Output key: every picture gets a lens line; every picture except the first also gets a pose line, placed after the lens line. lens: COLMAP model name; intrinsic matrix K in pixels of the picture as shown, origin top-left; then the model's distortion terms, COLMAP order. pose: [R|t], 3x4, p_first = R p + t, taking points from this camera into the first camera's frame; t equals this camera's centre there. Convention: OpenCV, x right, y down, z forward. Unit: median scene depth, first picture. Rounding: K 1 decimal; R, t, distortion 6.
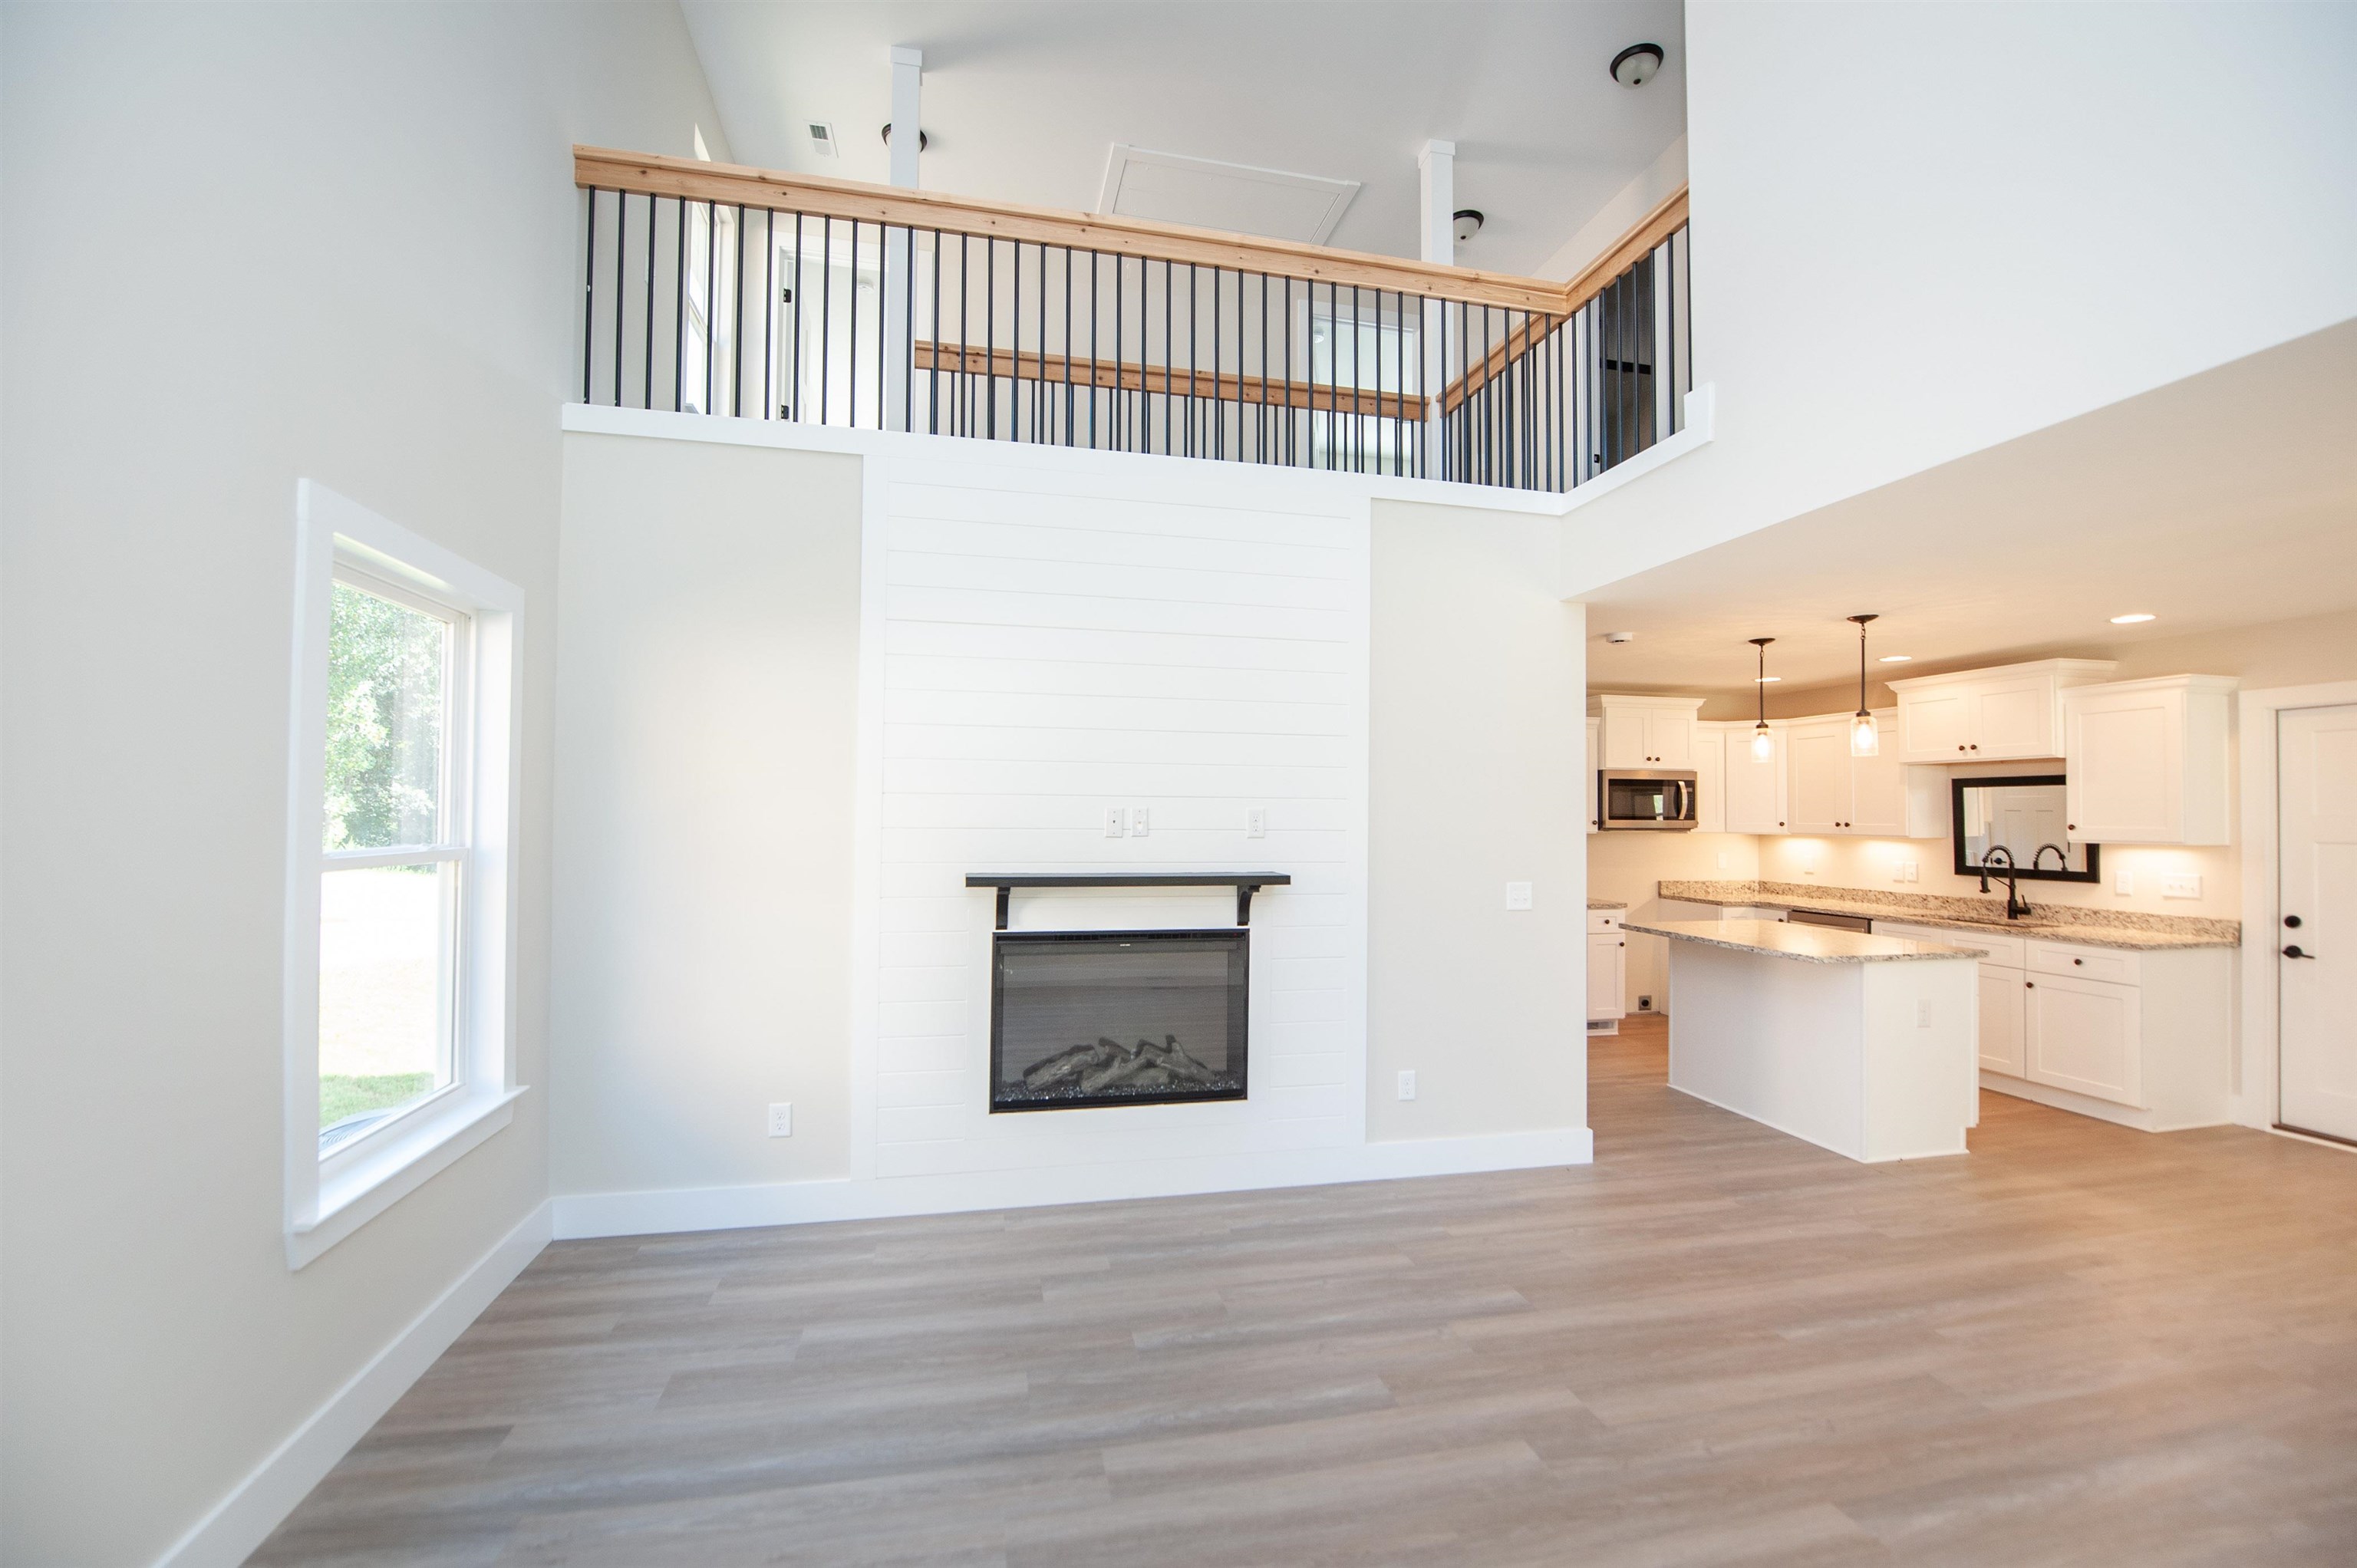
lens RADIAL K [[954.9, 0, 1186.8], [0, 954.9, 792.2], [0, 0, 1]] dist [-0.016171, -0.002917]
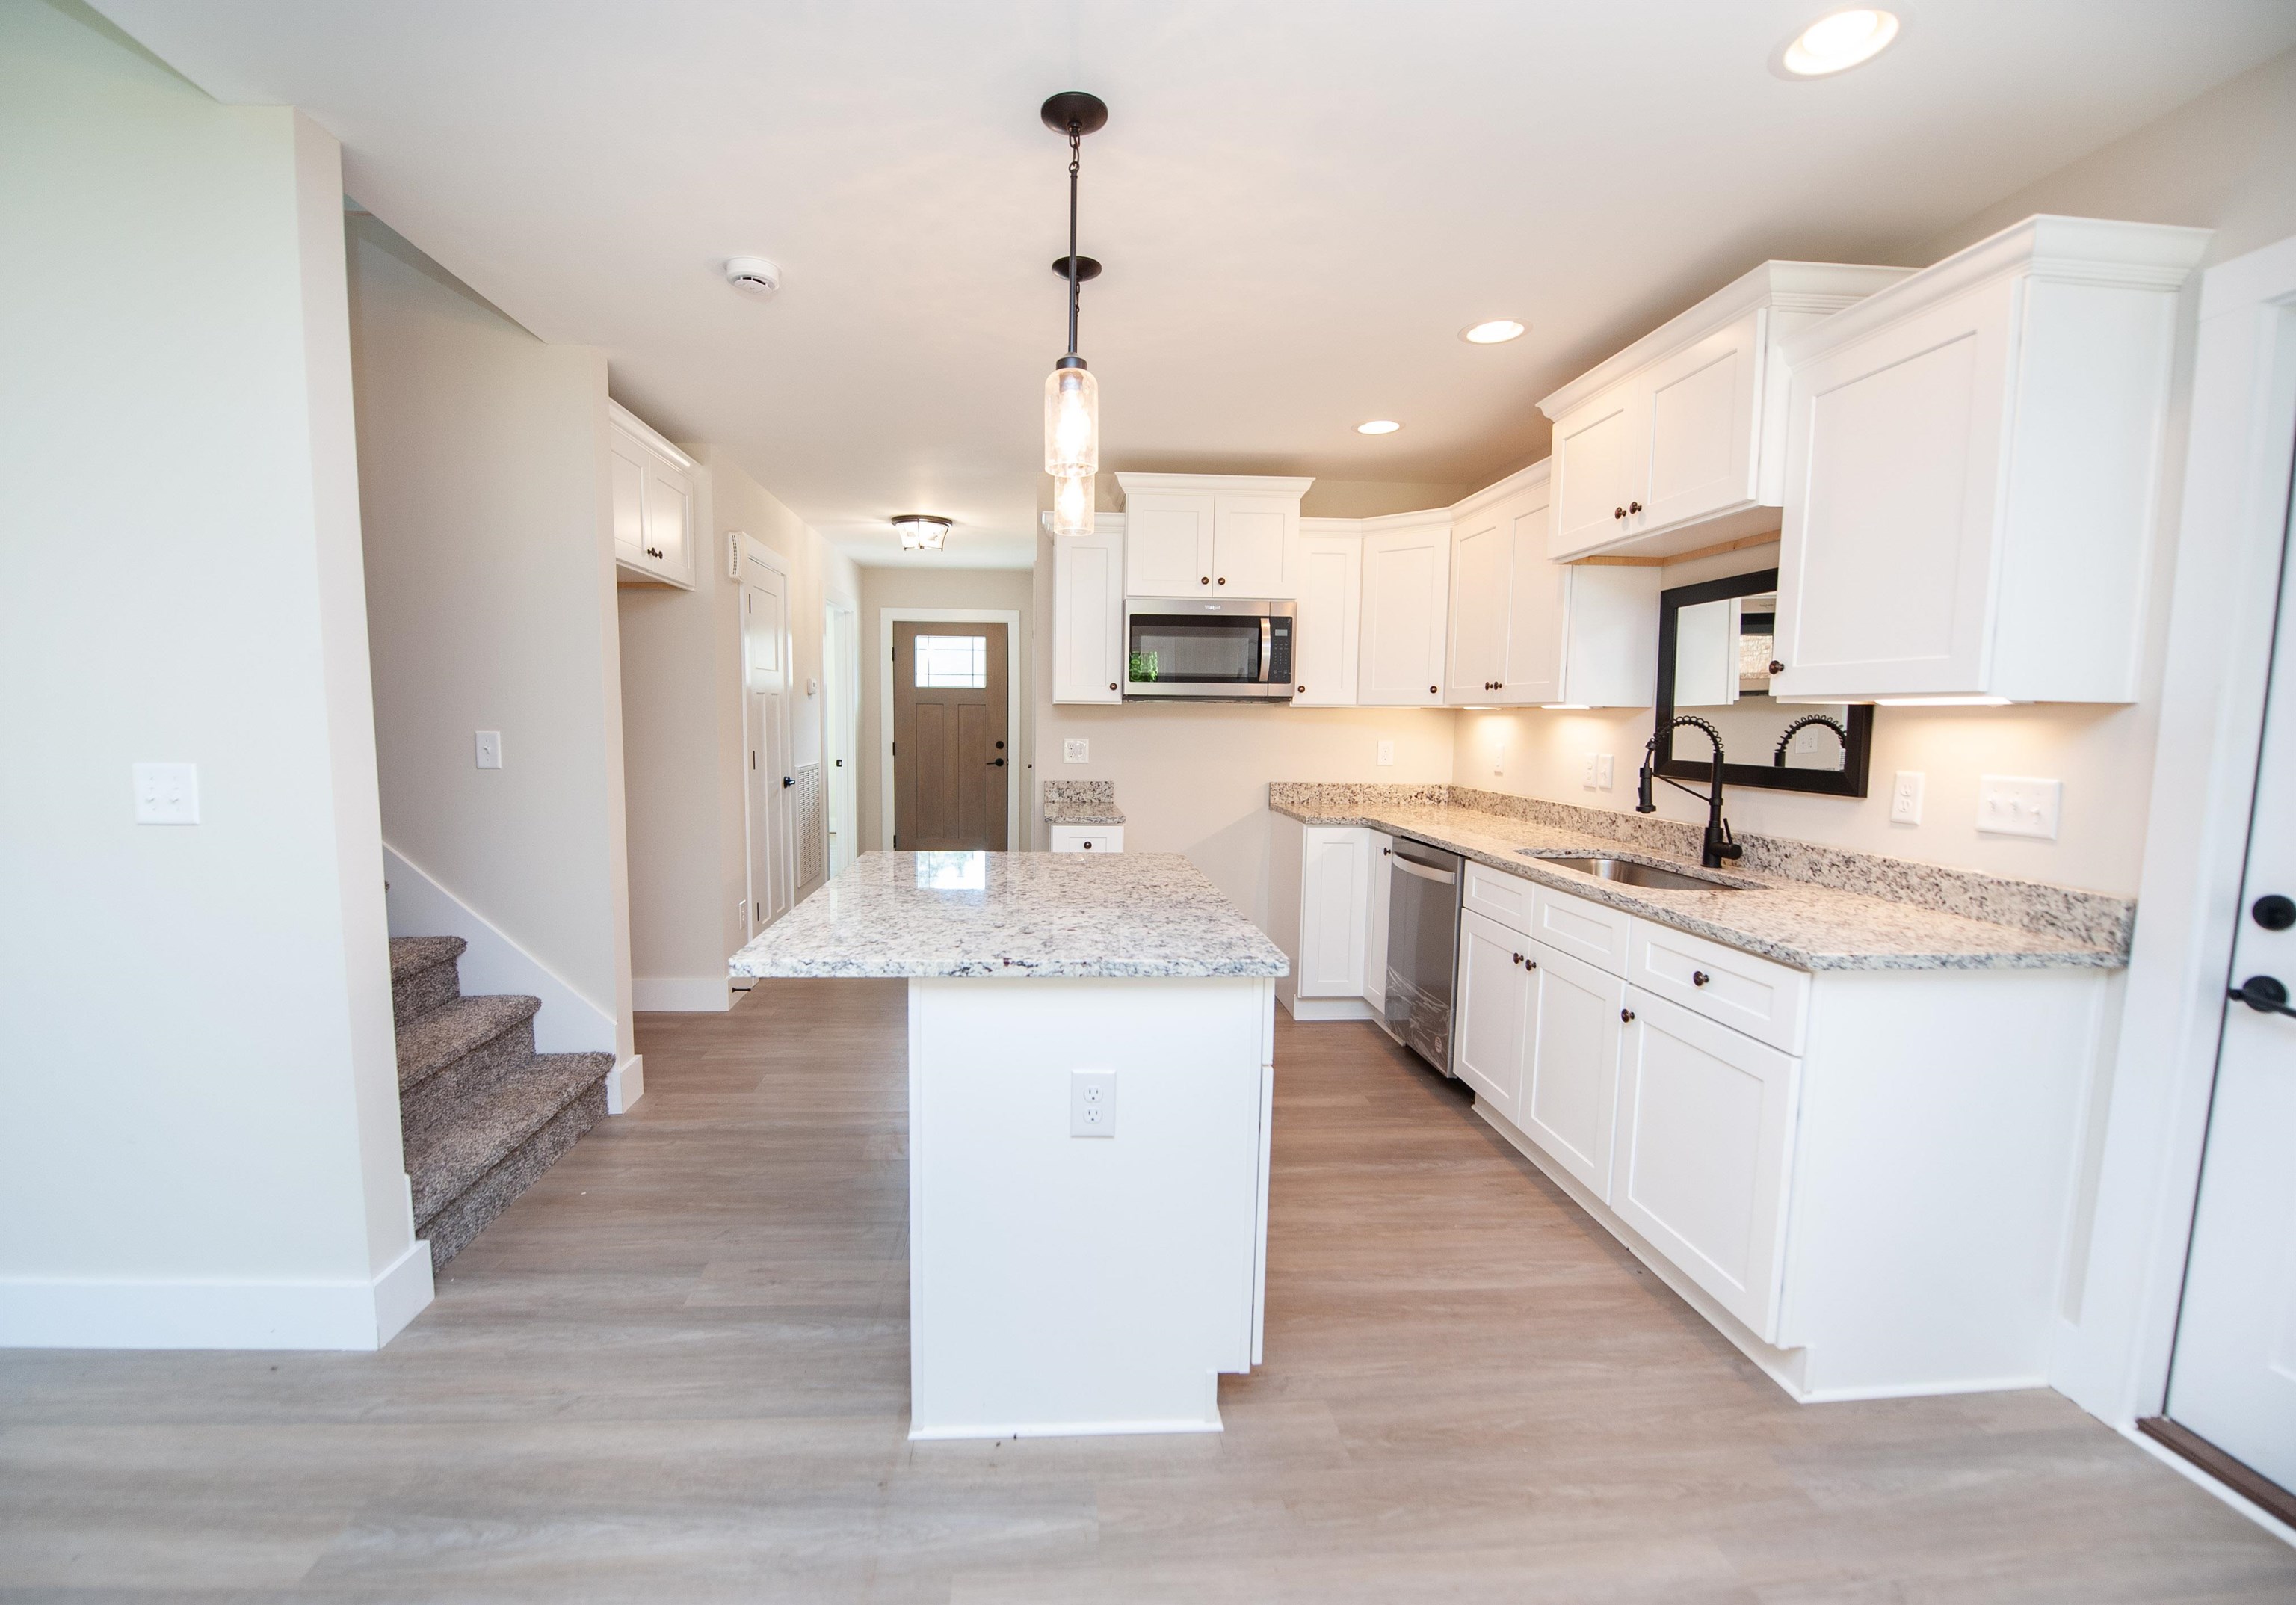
lens RADIAL K [[951.8, 0, 1095.6], [0, 951.8, 809.0], [0, 0, 1]] dist [-0.015199, -0.003813]
pose [[0.987950, 0.020114, -0.153463, 0.784865], [-0.001815, 0.992957, 0.118461, 0.057825], [0.154765, -0.116755, 0.981028, 0.577067]]
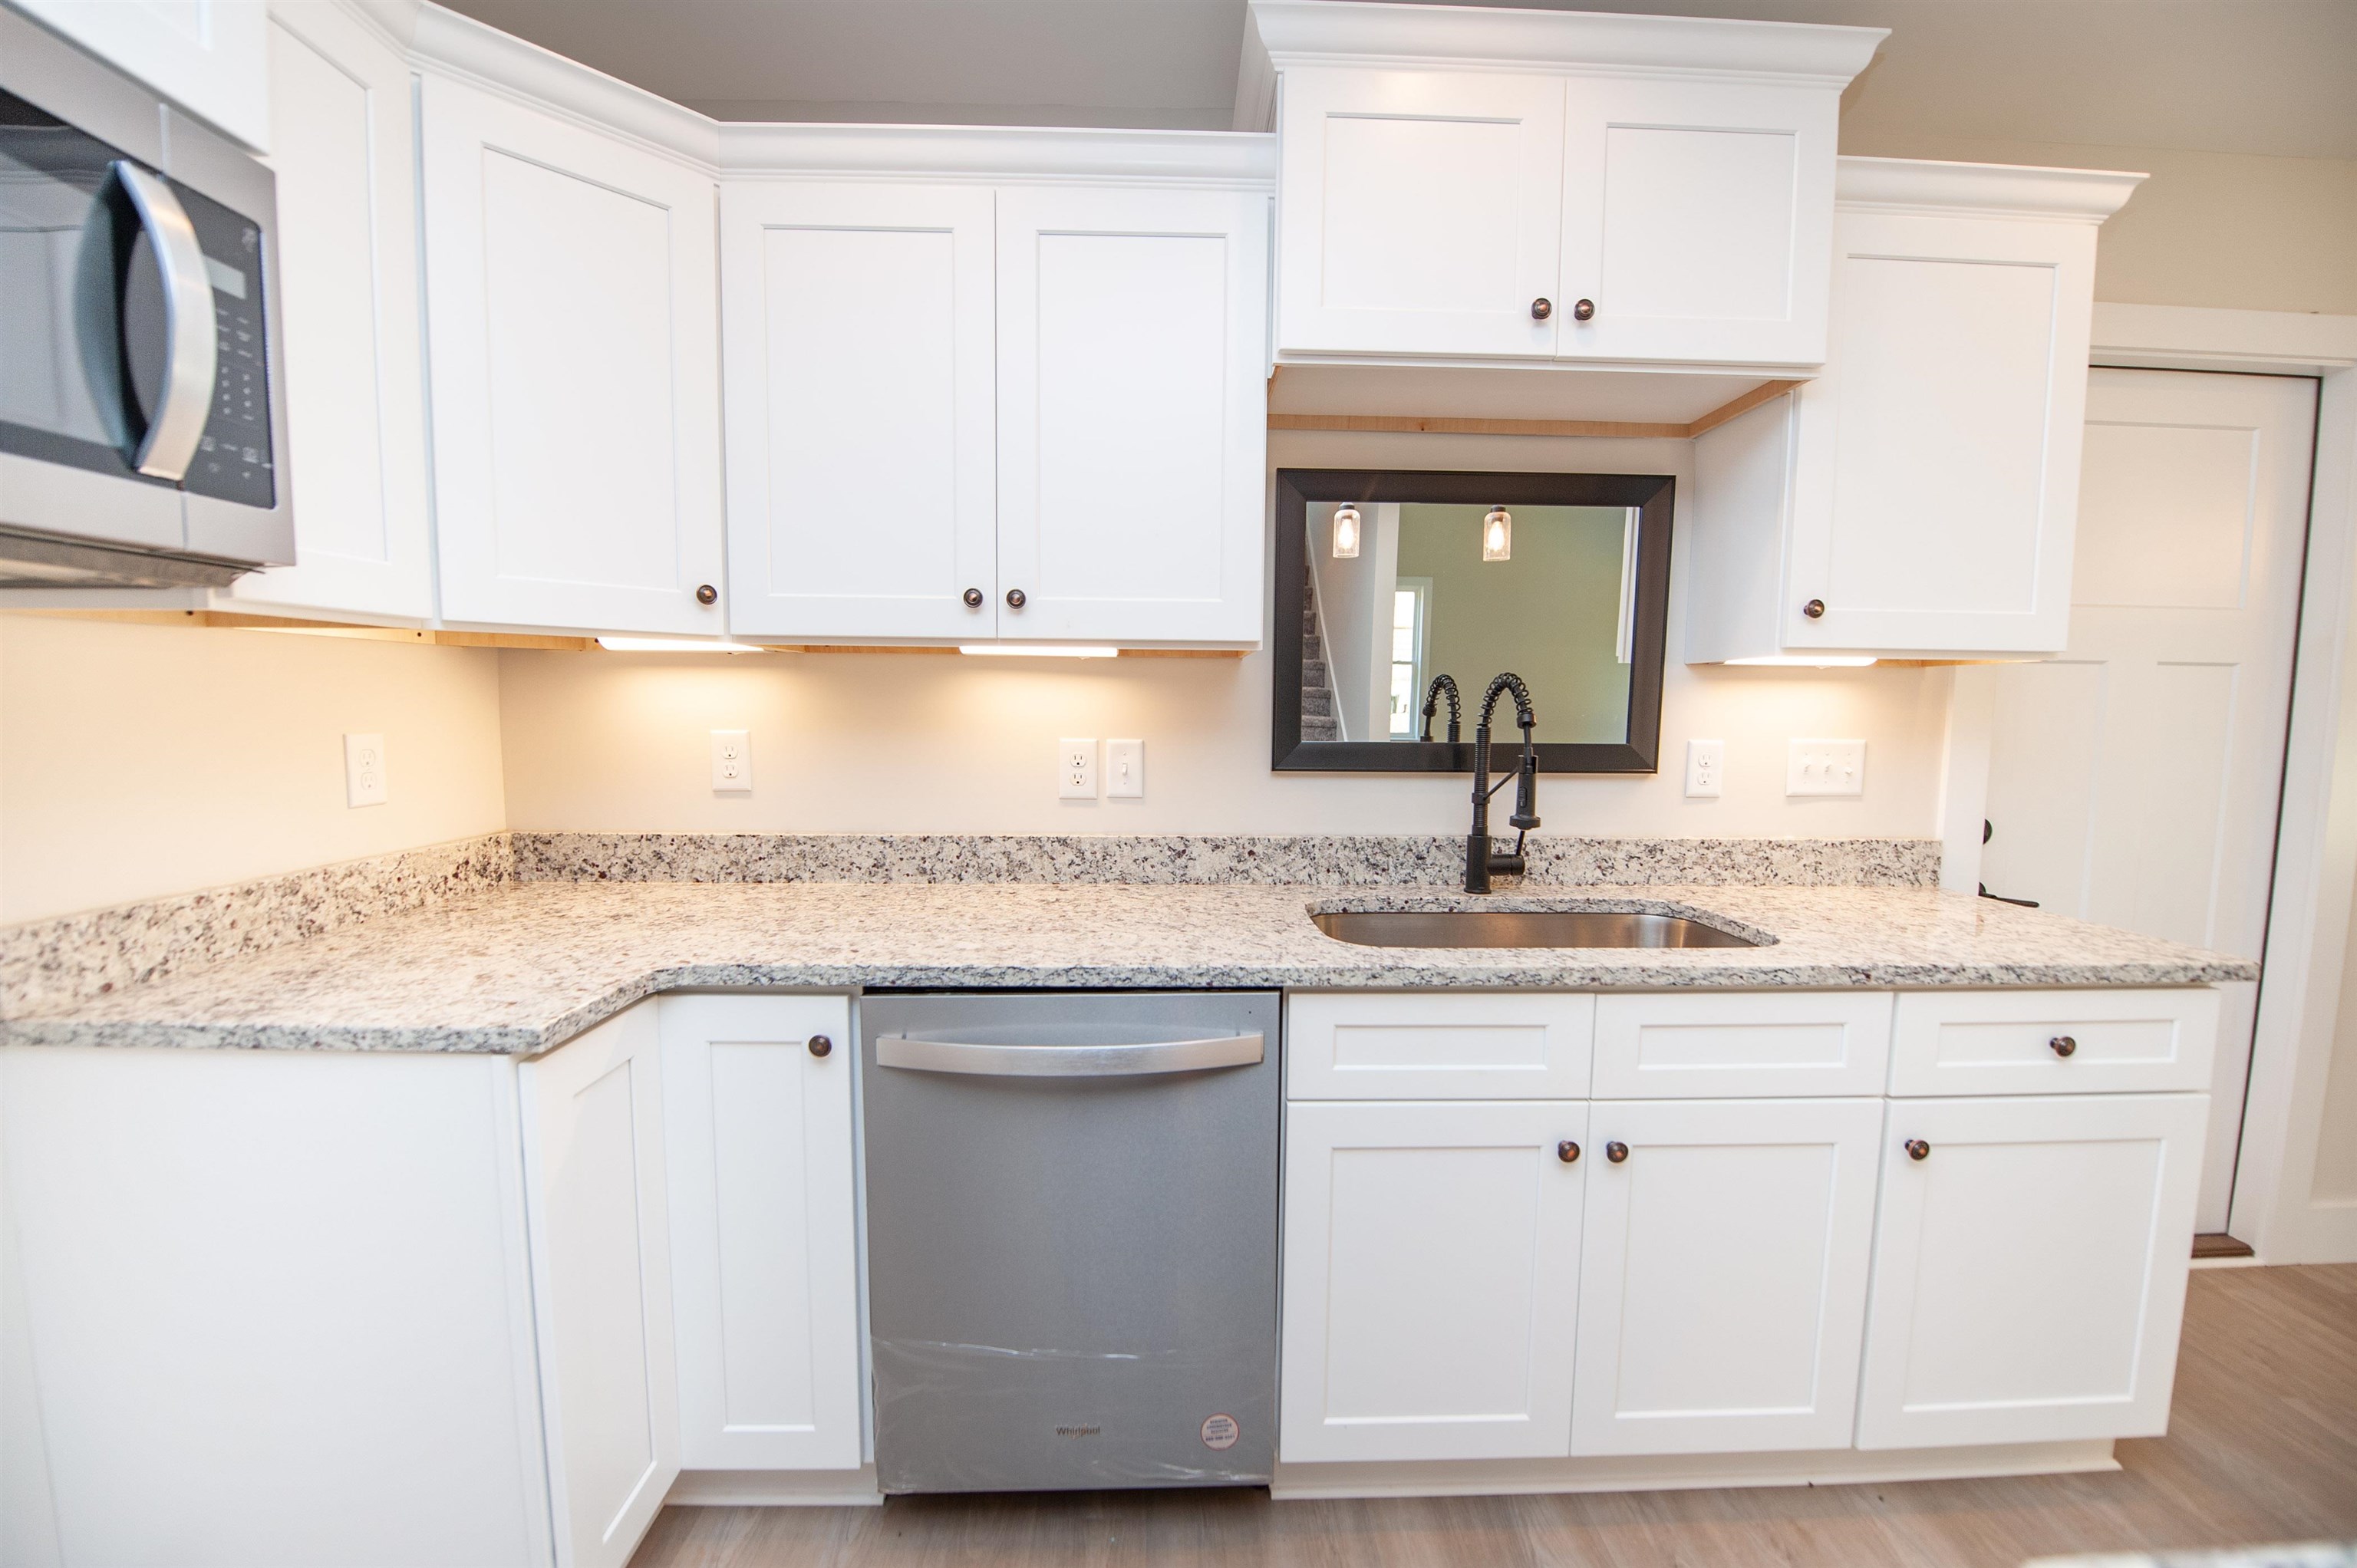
lens RADIAL K [[954.9, 0, 1186.8], [0, 954.9, 792.2], [0, 0, 1]] dist [-0.016171, -0.002917]
pose [[0.191204, -0.093049, 0.977130, 0.645502], [-0.030236, 0.994466, 0.100617, 0.083329], [-0.981084, -0.048783, 0.187332, 1.289985]]
